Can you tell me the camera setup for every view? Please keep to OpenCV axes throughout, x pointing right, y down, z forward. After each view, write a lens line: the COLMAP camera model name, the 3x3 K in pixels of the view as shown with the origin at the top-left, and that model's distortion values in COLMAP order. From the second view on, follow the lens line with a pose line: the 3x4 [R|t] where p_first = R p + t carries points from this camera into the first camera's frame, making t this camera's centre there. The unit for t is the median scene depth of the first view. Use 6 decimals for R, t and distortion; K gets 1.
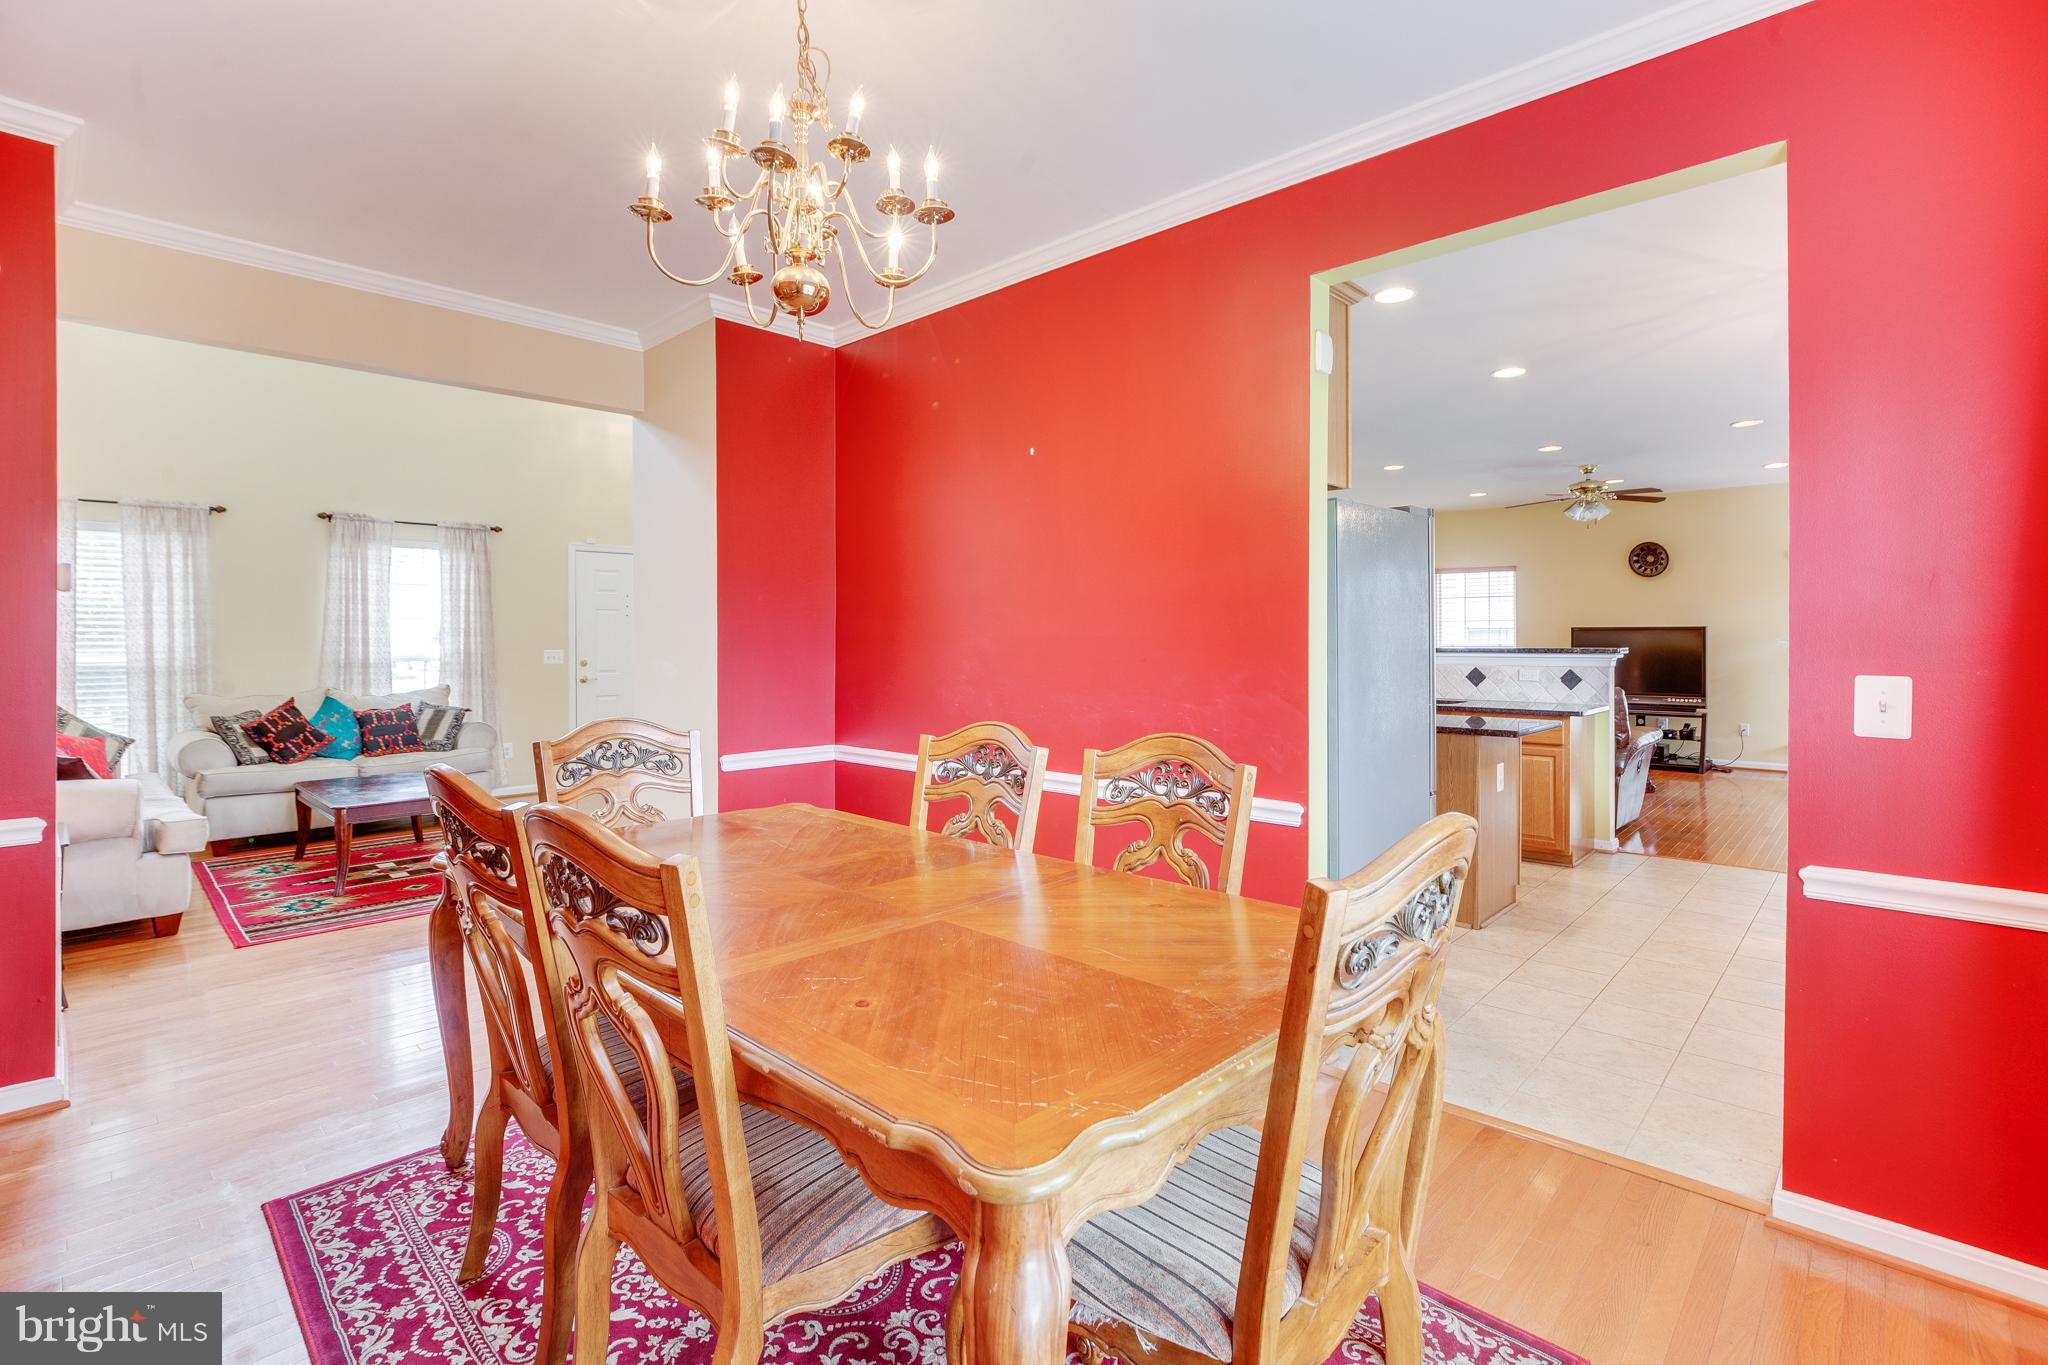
lens RADIAL K [[936.3, 0, 1030.4], [0, 936.3, 631.9], [0, 0, 1]] dist [-0.026556, 0.008129]
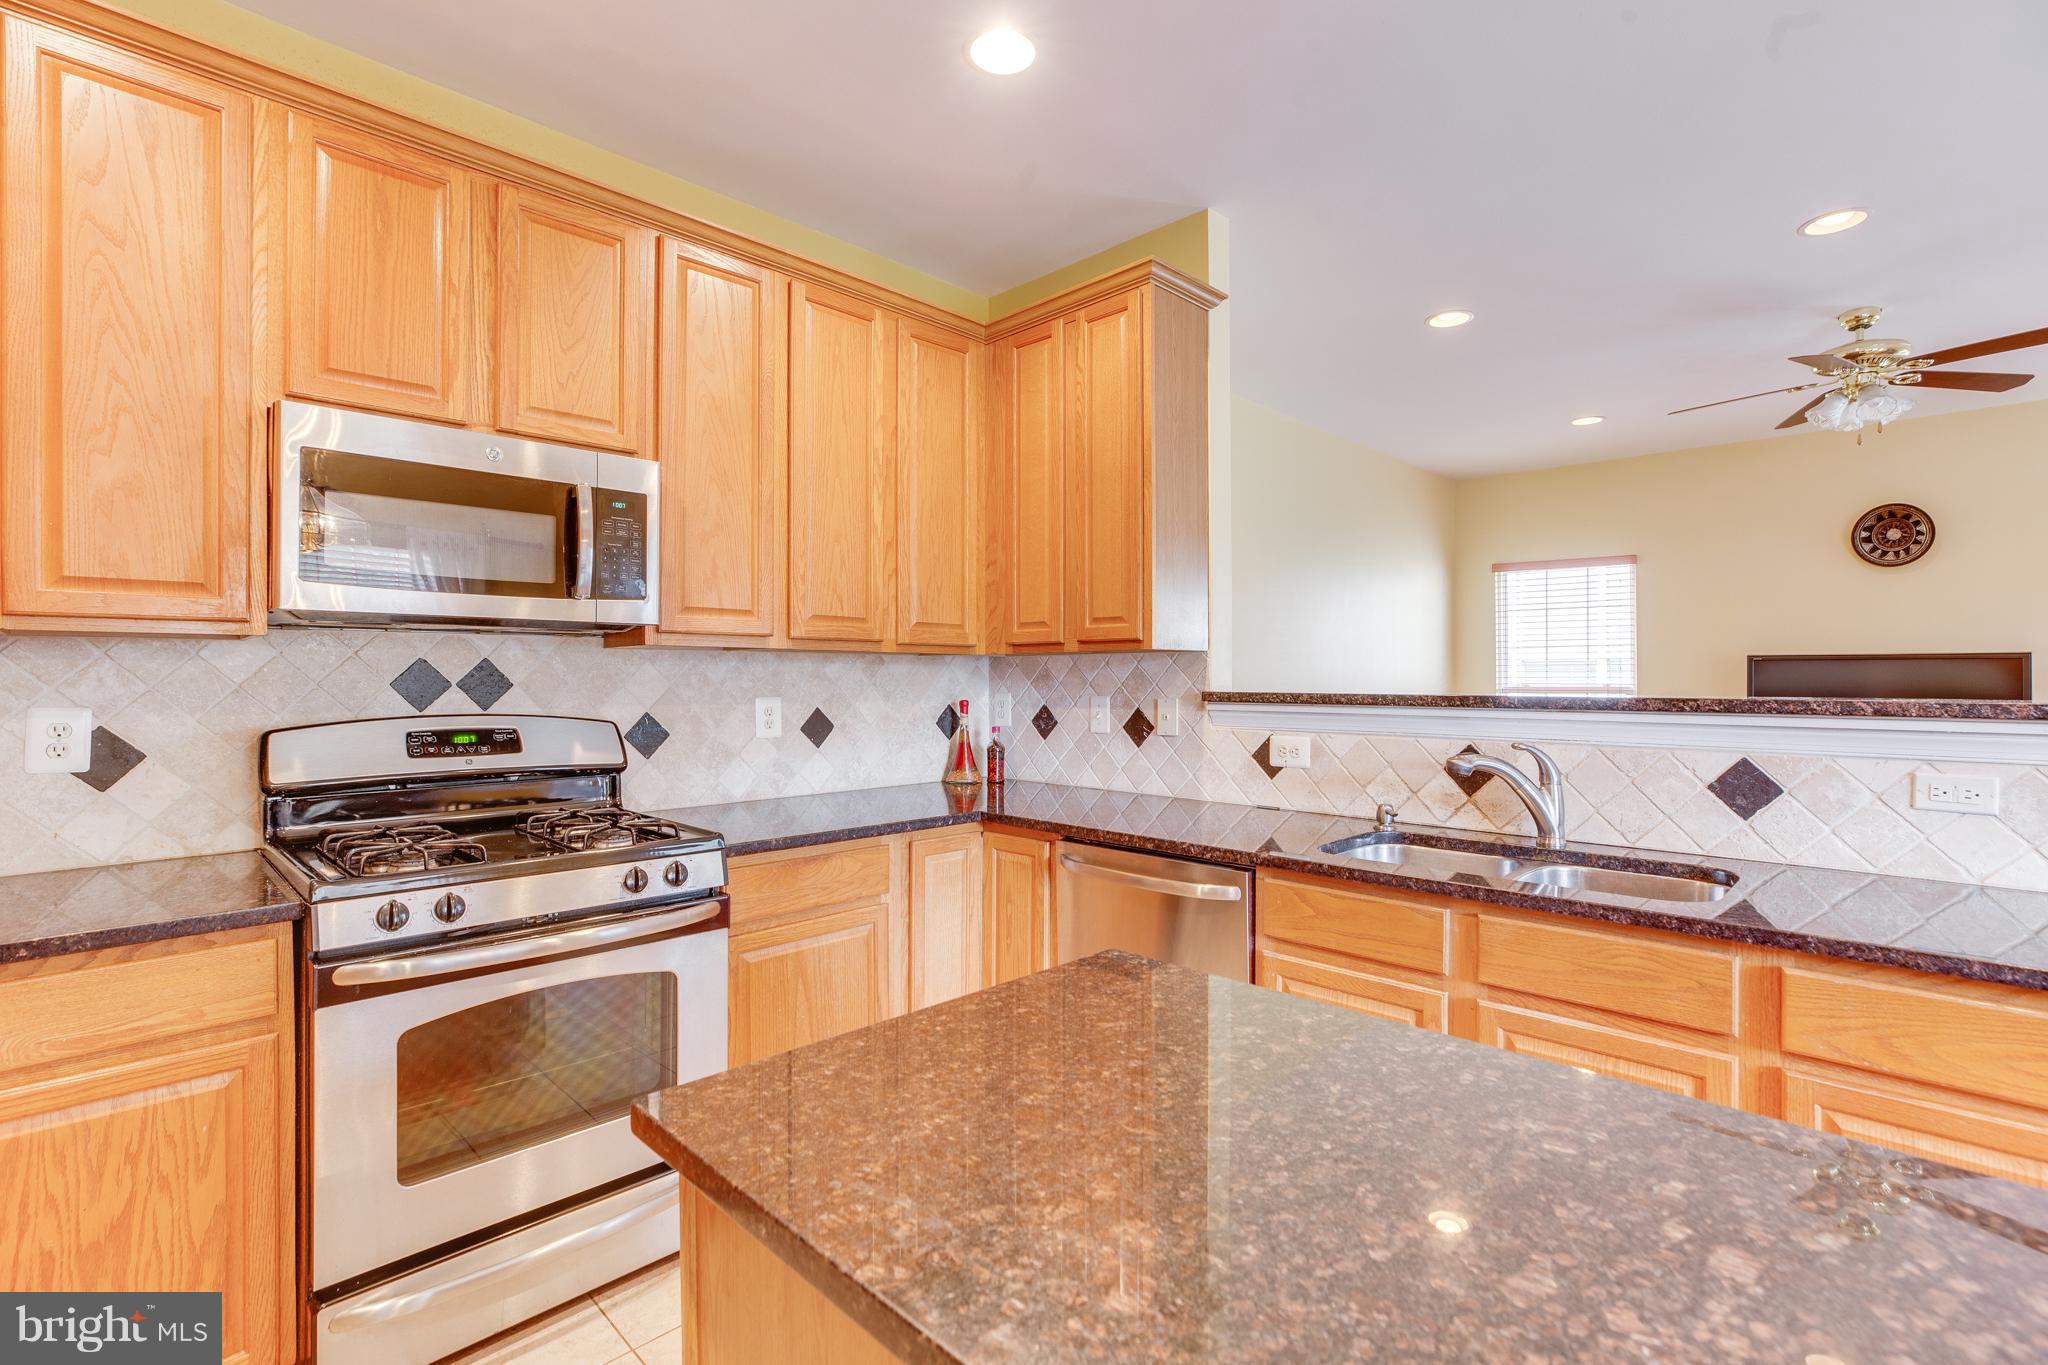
lens RADIAL K [[936.3, 0, 1017.1], [0, 936.3, 670.2], [0, 0, 1]] dist [-0.026556, 0.008129]
pose [[0.999663, 0.000167, -0.025964, 0.158536], [-0.000185, 1.000000, -0.000695, 0.005030], [0.025964, 0.000700, 0.999663, 0.455391]]
